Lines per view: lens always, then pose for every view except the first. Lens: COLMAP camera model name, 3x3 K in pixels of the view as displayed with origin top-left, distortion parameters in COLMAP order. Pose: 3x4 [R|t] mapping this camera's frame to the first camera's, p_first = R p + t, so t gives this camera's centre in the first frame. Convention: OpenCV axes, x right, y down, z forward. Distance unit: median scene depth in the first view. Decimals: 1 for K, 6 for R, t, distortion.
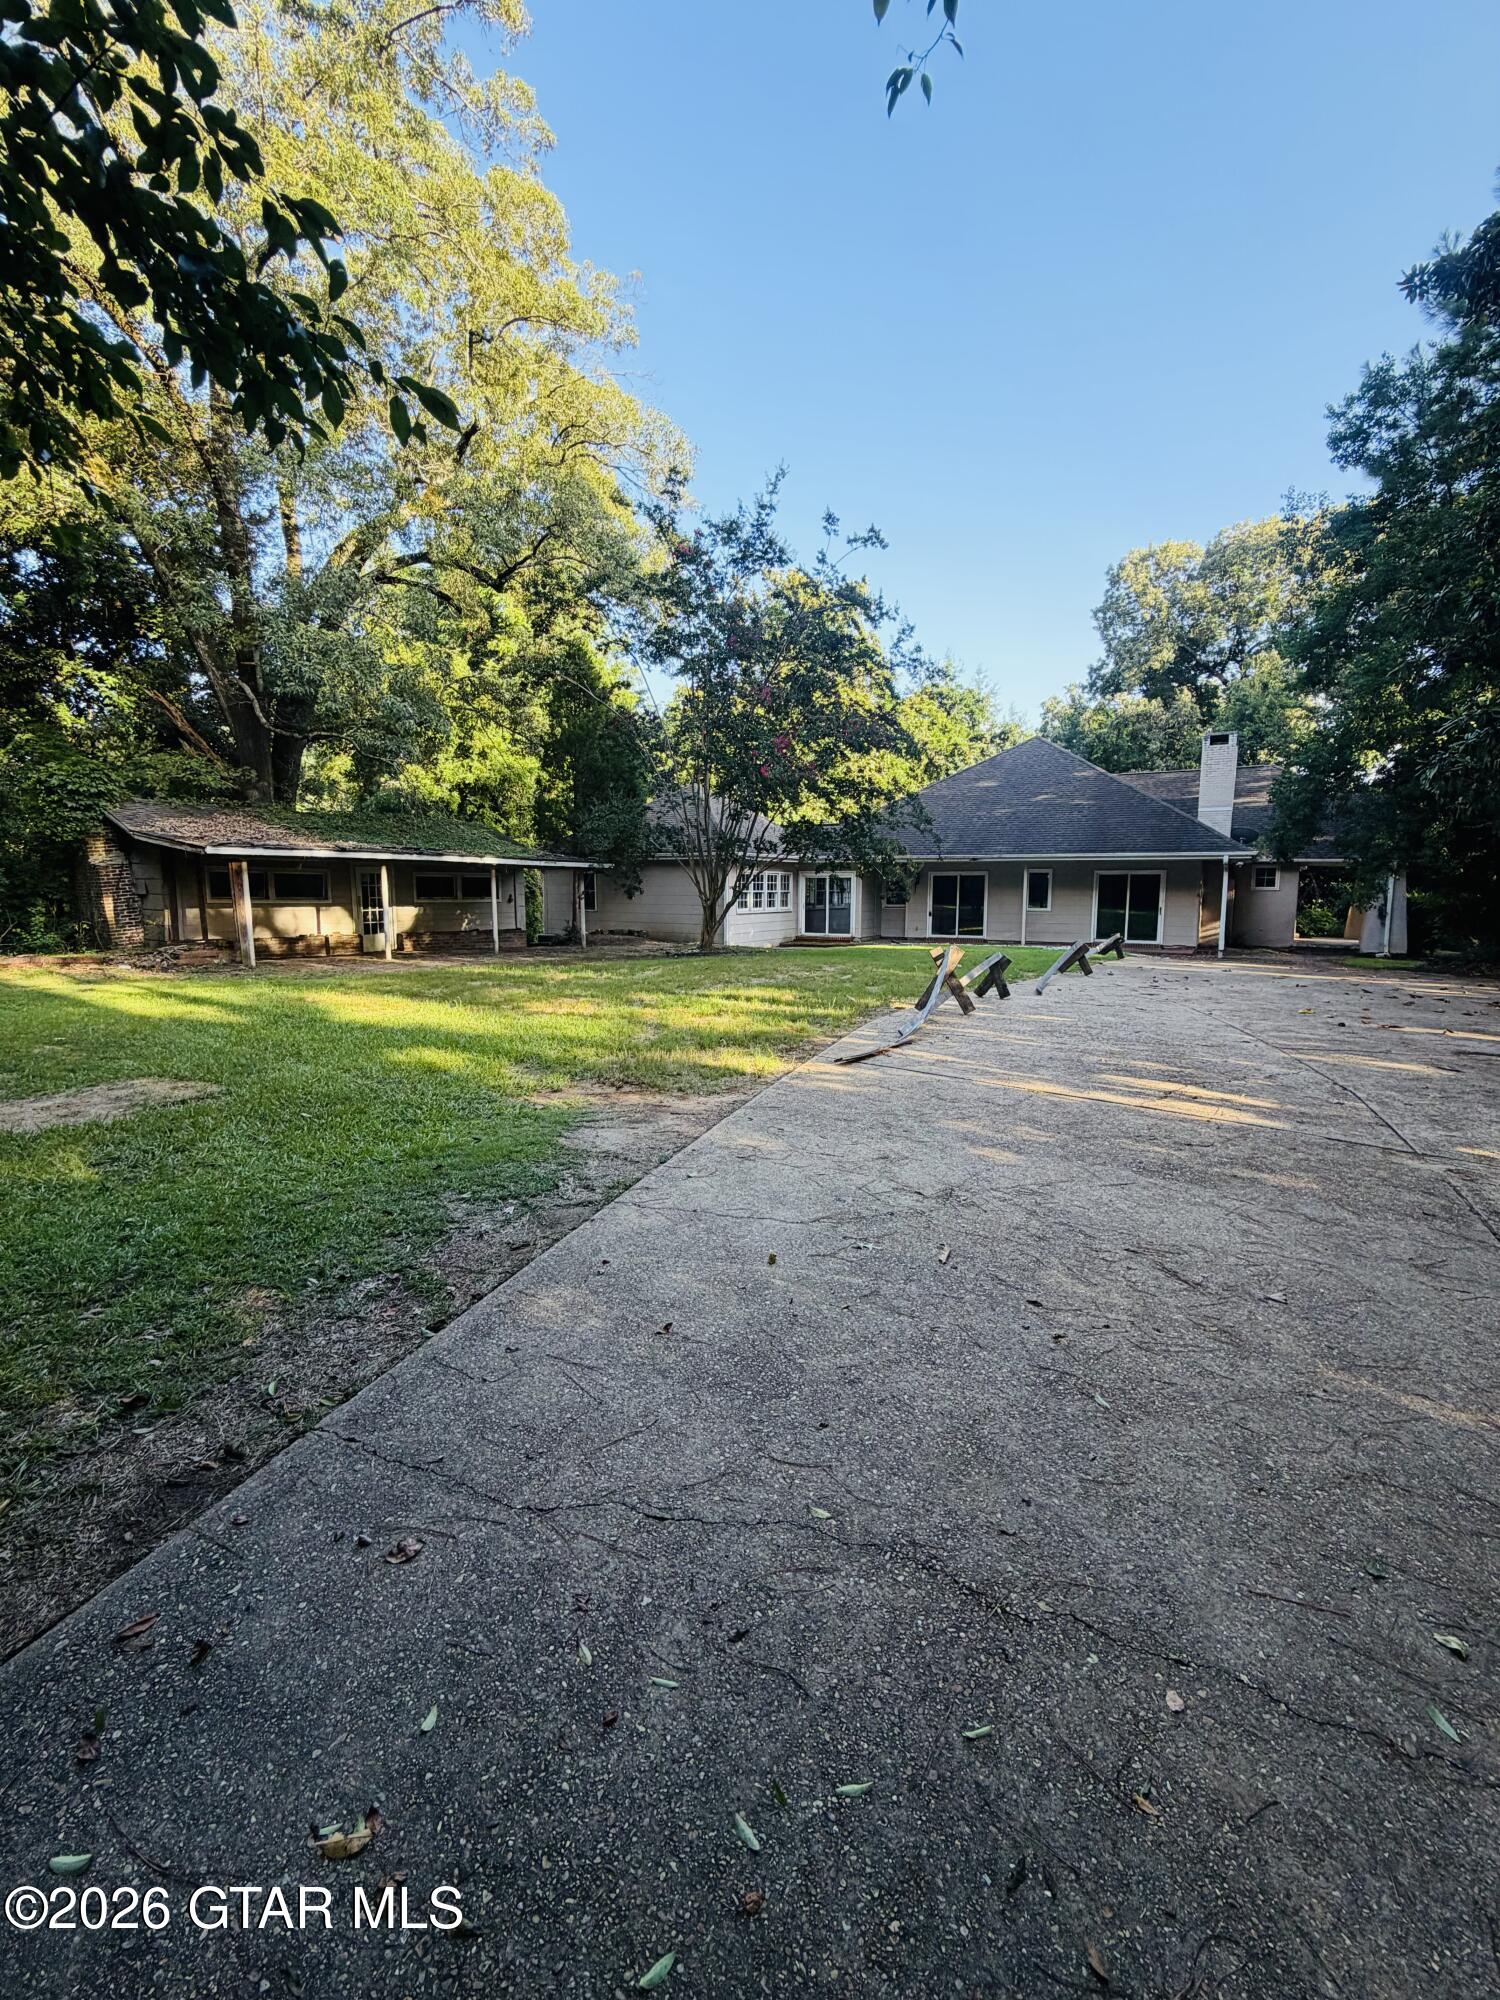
lens RADIAL K [[857.5, 0, 750.0], [0, 857.5, 1000.0], [0, 0, 1]] dist [0.000018, 0.000039]
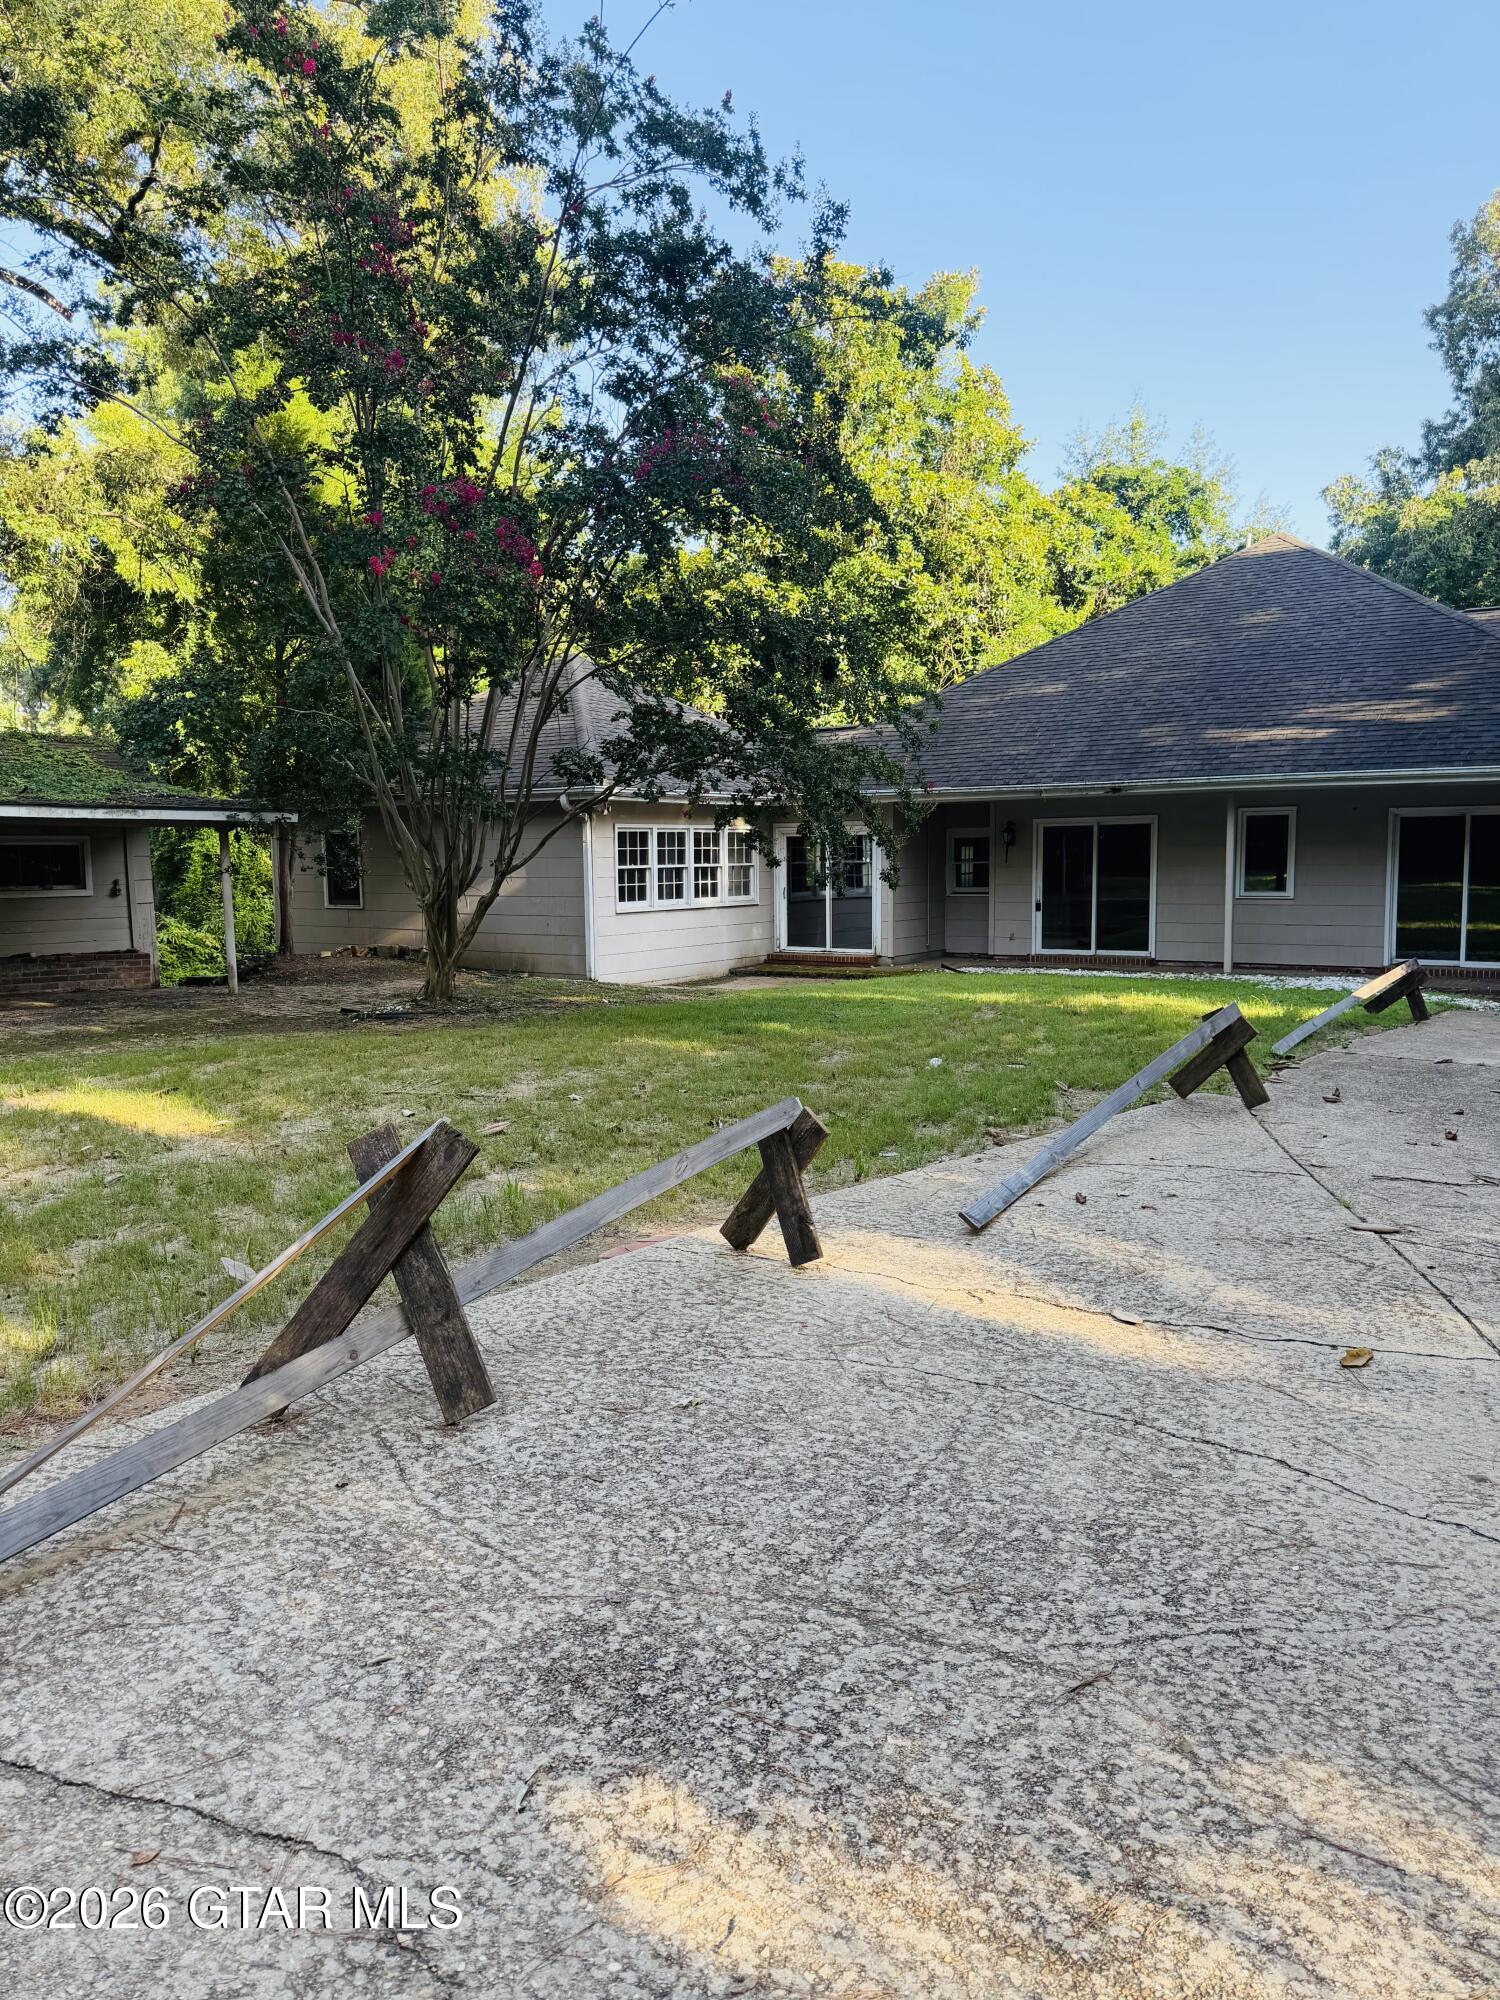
lens RADIAL K [[1402.2, 0, 750.0], [0, 1402.2, 1000.0], [0, 0, 1]] dist [0.046881, -0.050813]
pose [[0.995665, -0.005126, -0.092875, 0.122691], [0.002836, 0.999689, -0.024777, -0.029446], [0.092973, 0.024406, 0.995369, 0.207260]]
